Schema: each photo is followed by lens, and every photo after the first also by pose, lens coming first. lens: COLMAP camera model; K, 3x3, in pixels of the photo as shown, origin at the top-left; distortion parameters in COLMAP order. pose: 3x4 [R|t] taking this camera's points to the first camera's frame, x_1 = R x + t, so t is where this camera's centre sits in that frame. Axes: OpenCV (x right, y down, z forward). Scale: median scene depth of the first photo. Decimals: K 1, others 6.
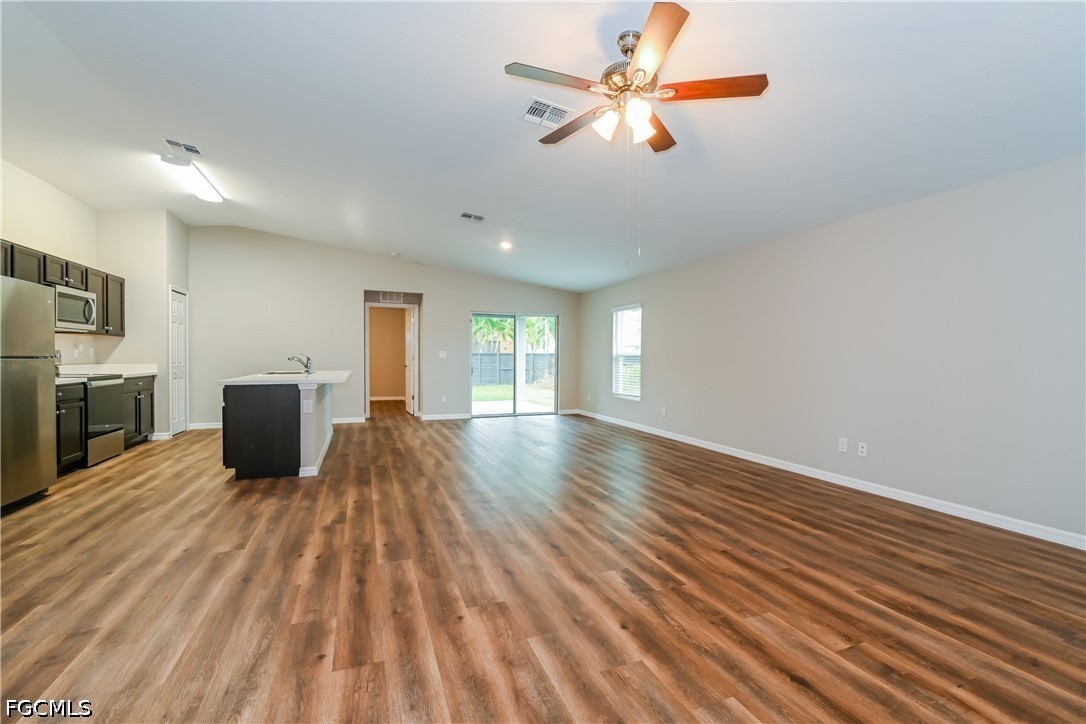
lens RADIAL K [[469.9, 0, 543.0], [0, 469.9, 362.0], [0, 0, 1]] dist [0.001981, -0.010060]
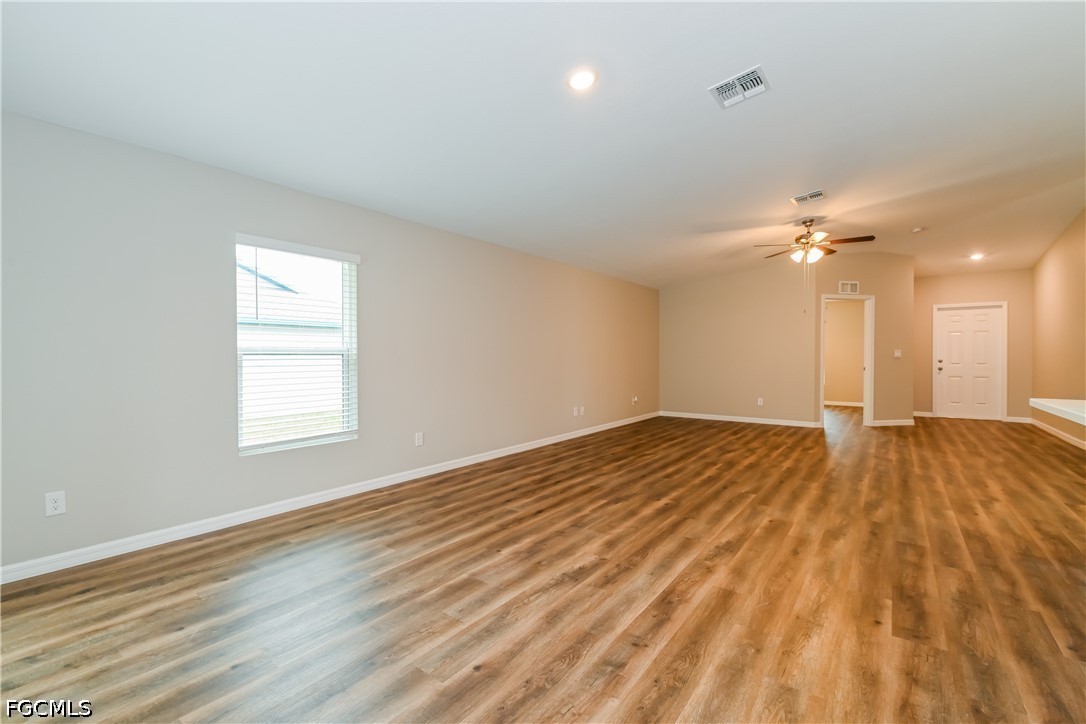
lens RADIAL K [[469.9, 0, 543.0], [0, 469.9, 362.0], [0, 0, 1]] dist [0.001981, -0.010060]
pose [[-0.534417, -0.014888, 0.845090, -0.773404], [0.008426, 0.999701, 0.022941, -0.032264], [-0.845179, 0.019381, -0.534132, 2.384970]]
